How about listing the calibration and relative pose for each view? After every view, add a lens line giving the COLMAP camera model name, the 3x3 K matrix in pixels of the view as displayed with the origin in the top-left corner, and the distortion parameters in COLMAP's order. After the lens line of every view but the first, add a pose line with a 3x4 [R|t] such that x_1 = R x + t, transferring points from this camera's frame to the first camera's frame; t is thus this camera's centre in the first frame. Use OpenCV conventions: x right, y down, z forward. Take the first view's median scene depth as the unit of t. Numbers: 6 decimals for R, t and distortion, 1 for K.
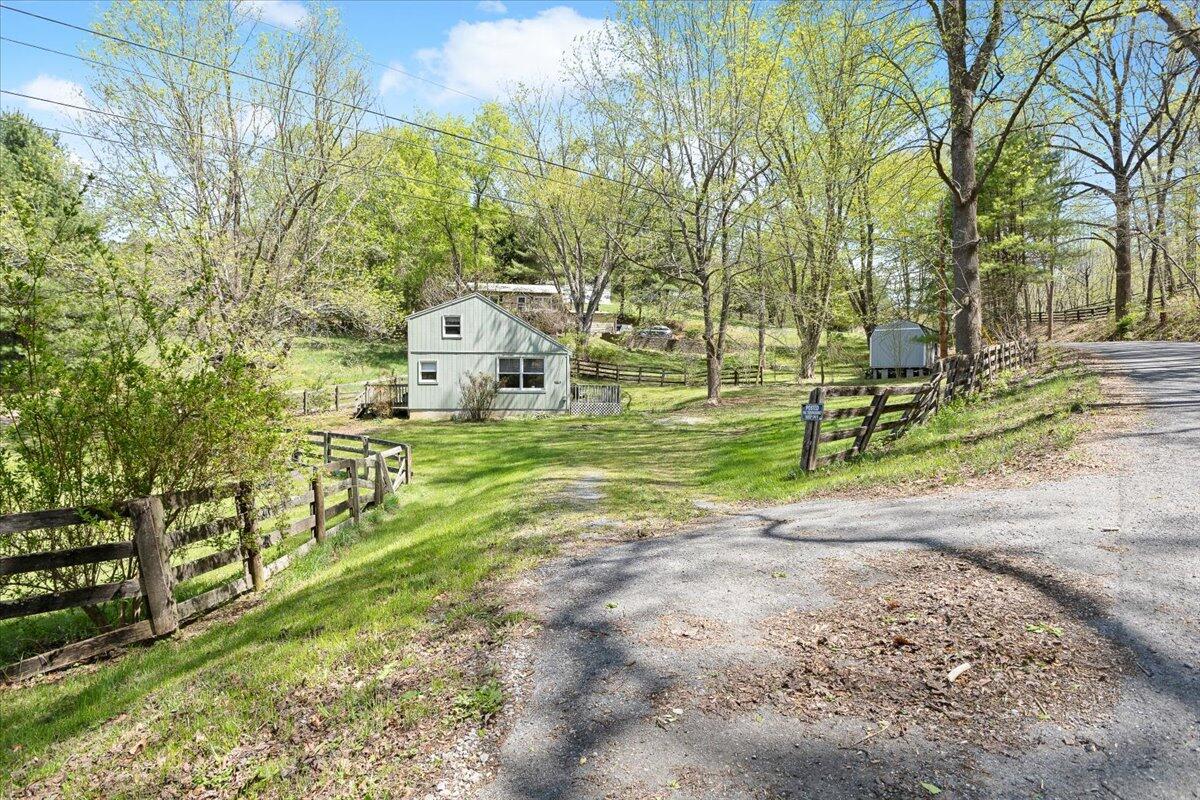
lens RADIAL K [[833.0, 0, 600.0], [0, 833.0, 400.0], [0, 0, 1]] dist [-0.086066, 0.000049]
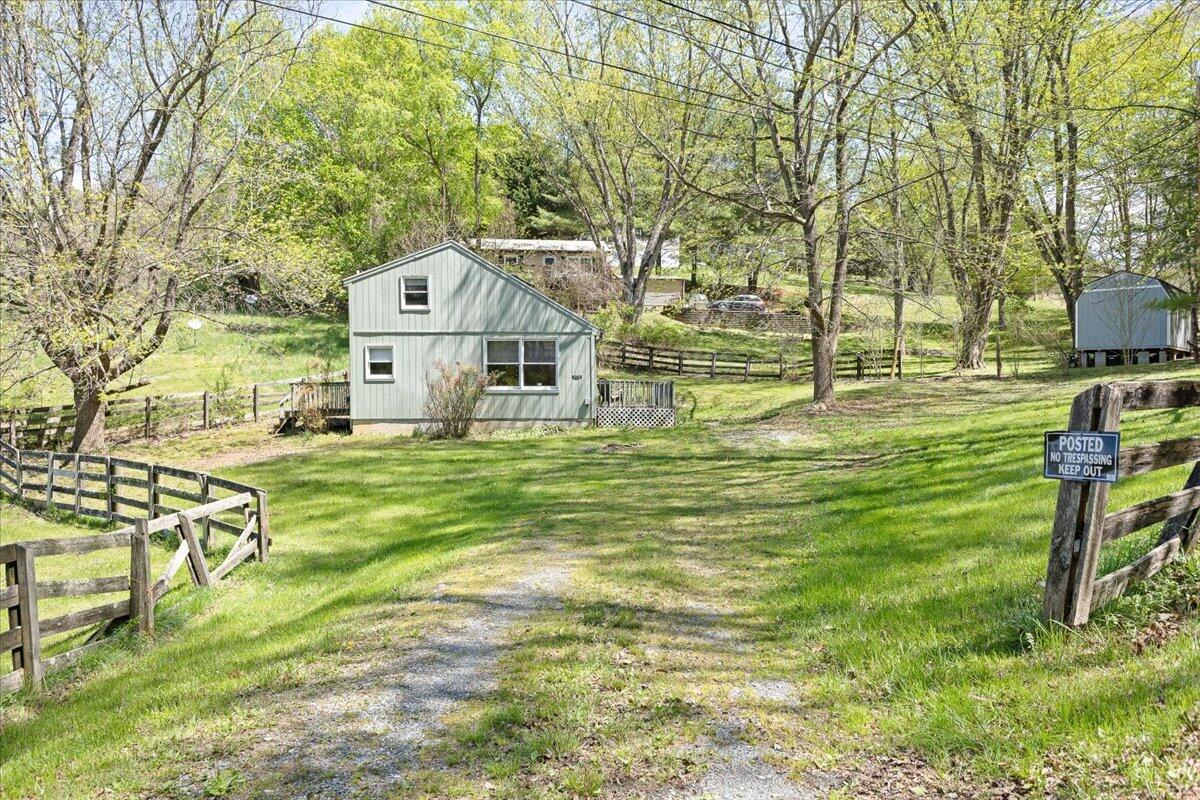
lens RADIAL K [[957.3, 0, 600.0], [0, 957.3, 400.0], [0, 0, 1]] dist [-0.003453, 0.002206]
pose [[0.994574, -0.005371, -0.103890, 0.042416], [0.005554, 0.999983, 0.001478, -0.004398], [0.103880, -0.002047, 0.994588, 0.250896]]
